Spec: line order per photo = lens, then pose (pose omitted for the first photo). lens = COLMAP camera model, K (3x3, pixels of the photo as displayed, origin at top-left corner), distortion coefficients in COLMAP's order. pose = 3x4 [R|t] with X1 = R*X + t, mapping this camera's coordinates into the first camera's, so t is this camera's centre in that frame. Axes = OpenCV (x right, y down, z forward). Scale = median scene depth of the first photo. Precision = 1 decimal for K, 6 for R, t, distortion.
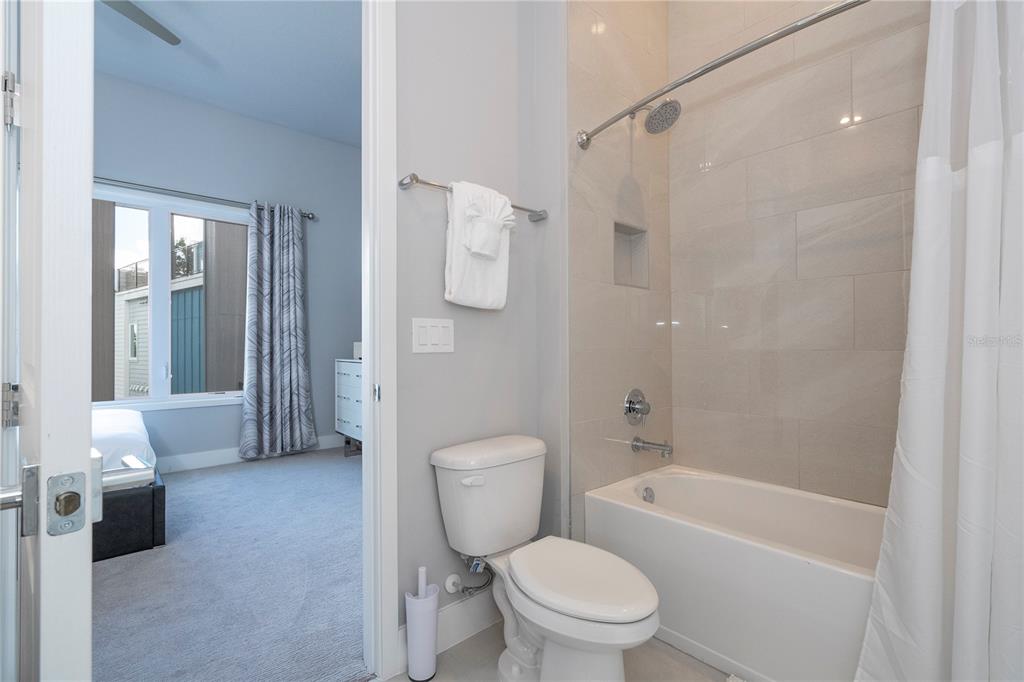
lens RADIAL K [[466.1, 0, 512.0], [0, 466.1, 341.0], [0, 0, 1]] dist [0.003459, 0.000815]
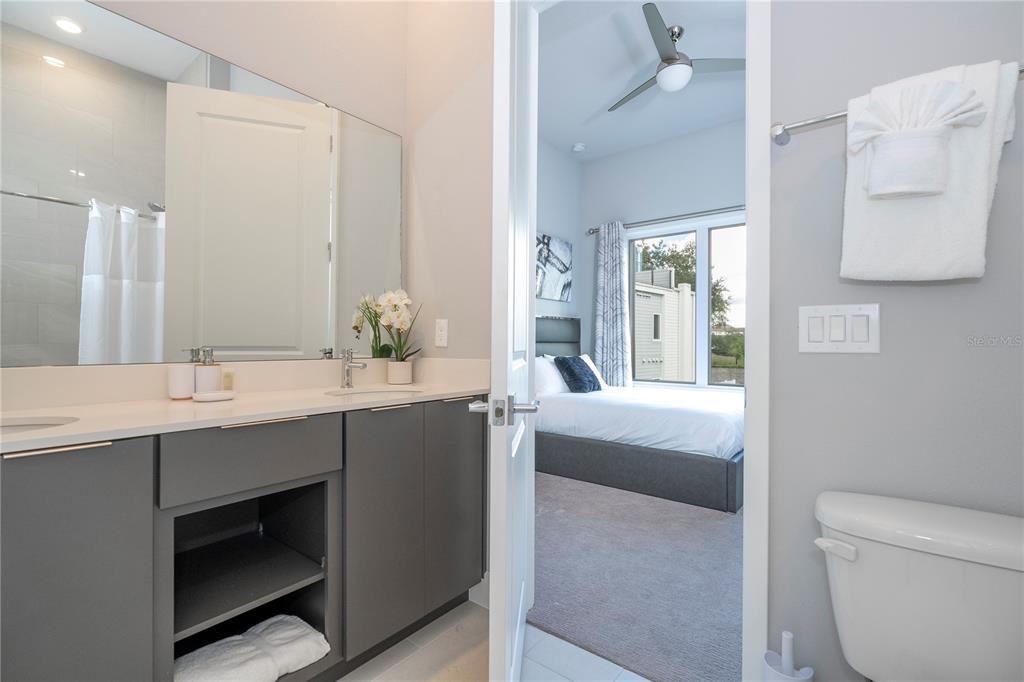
lens RADIAL K [[466.1, 0, 512.0], [0, 466.1, 341.0], [0, 0, 1]] dist [0.003459, 0.000815]
pose [[0.154929, 0.003023, -0.987921, 0.442069], [0.005627, 0.999976, 0.003942, 0.001363], [0.987910, -0.006170, 0.154909, 0.392507]]
